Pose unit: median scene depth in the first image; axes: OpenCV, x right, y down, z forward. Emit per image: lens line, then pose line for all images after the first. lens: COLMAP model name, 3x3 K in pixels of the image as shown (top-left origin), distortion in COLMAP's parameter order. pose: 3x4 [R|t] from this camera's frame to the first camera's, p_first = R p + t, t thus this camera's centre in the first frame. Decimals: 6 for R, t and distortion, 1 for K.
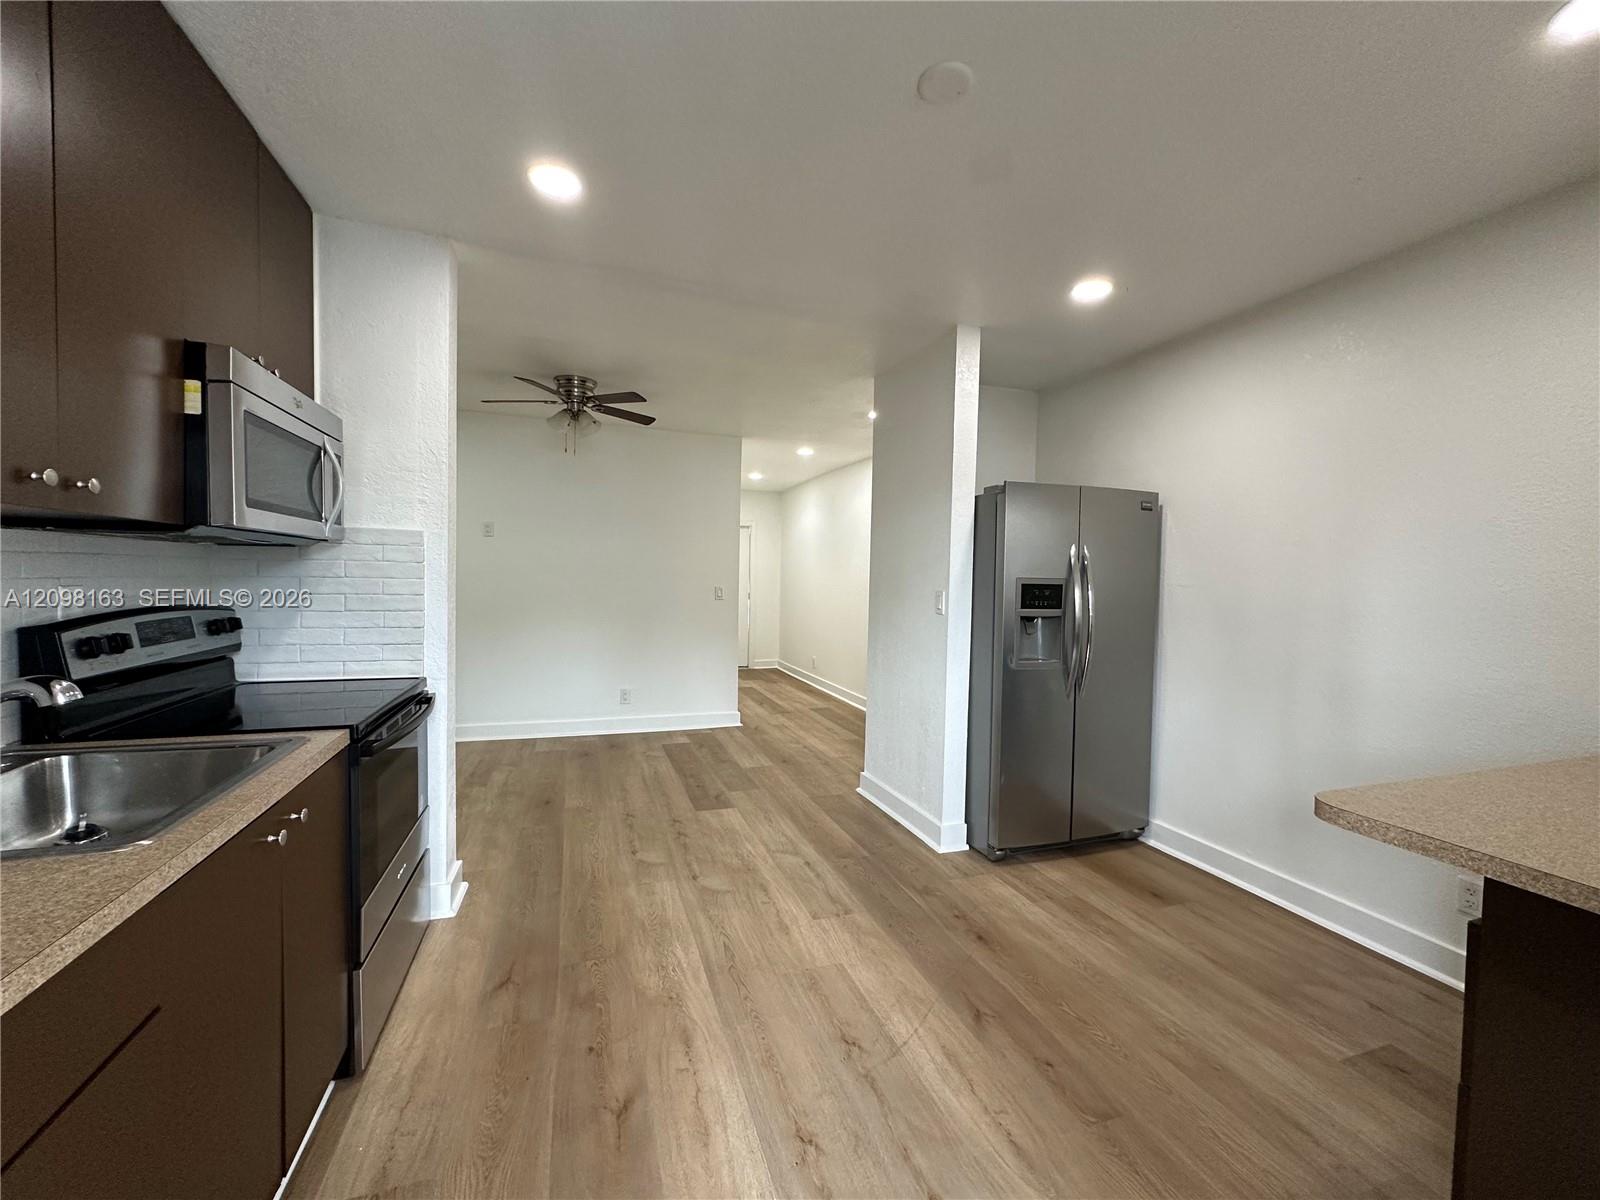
lens RADIAL K [[638.1, 0, 799.7], [0, 638.1, 599.2], [0, 0, 1]] dist [-0.002627, 0.000666]
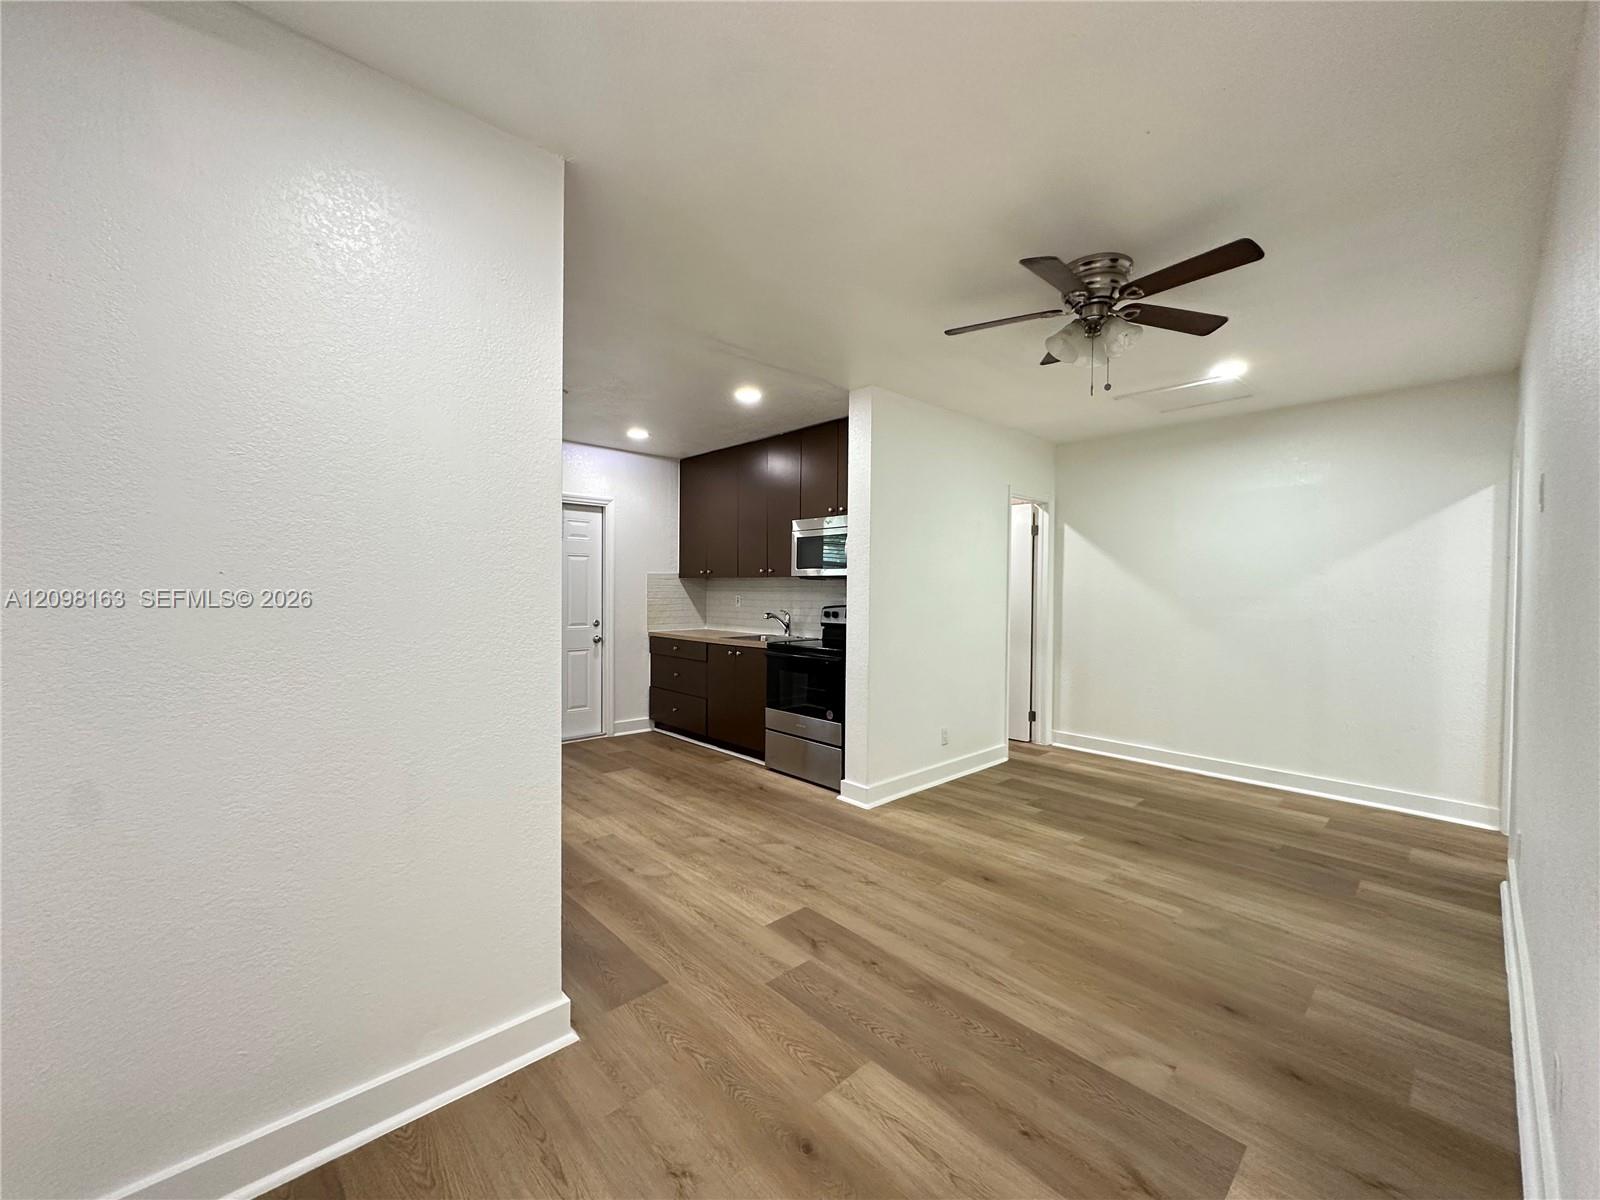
lens RADIAL K [[638.1, 0, 799.9], [0, 638.1, 596.4], [0, 0, 1]] dist [-0.002627, 0.000666]
pose [[-0.914177, -0.024458, -0.404577, 0.186342], [-0.042356, 0.998477, 0.035345, -0.065262], [0.403097, 0.049448, -0.913820, 2.010053]]
